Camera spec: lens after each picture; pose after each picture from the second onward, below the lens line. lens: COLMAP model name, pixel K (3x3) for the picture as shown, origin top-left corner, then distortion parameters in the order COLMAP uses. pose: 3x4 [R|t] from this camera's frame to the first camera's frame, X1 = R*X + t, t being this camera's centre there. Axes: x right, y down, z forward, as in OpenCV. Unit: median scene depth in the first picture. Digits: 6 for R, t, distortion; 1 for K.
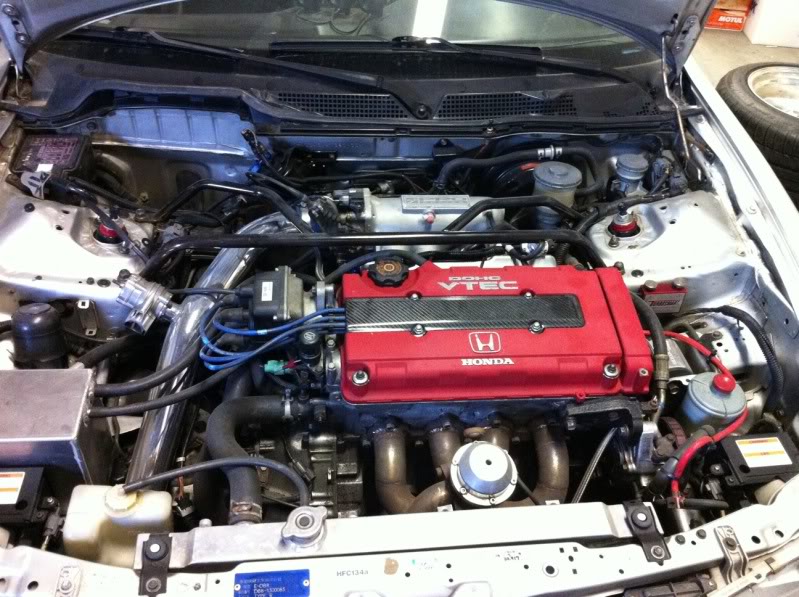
lens RADIAL K [[698.0, 0, 398.9], [0, 698.0, 296.9], [0, 0, 1]] dist [-0.011940, -0.008790]
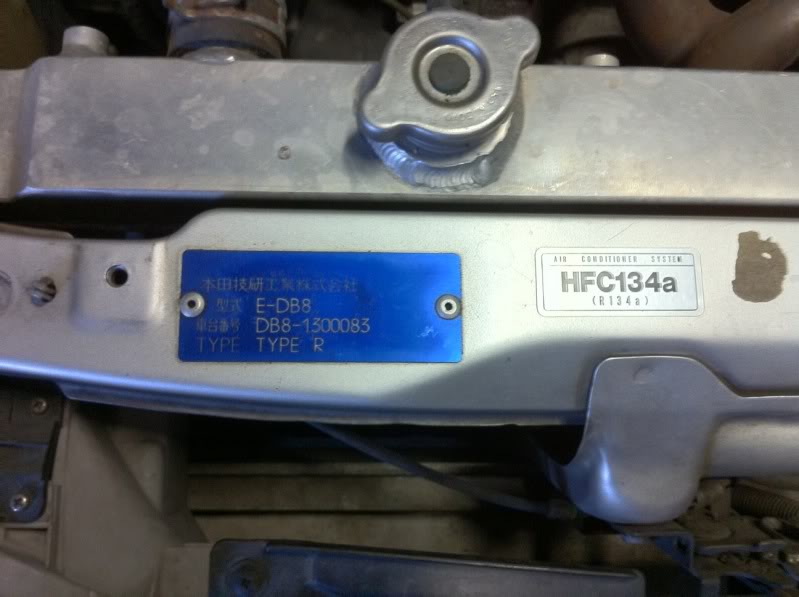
lens RADIAL K [[698.0, 0, 399.5], [0, 698.0, 296.6], [0, 0, 1]] dist [-0.011940, -0.008790]
pose [[0.994514, 0.099340, -0.032777, -0.138256], [-0.057112, 0.778136, 0.625494, 0.231959], [0.087642, -0.620190, 0.779540, 0.760340]]
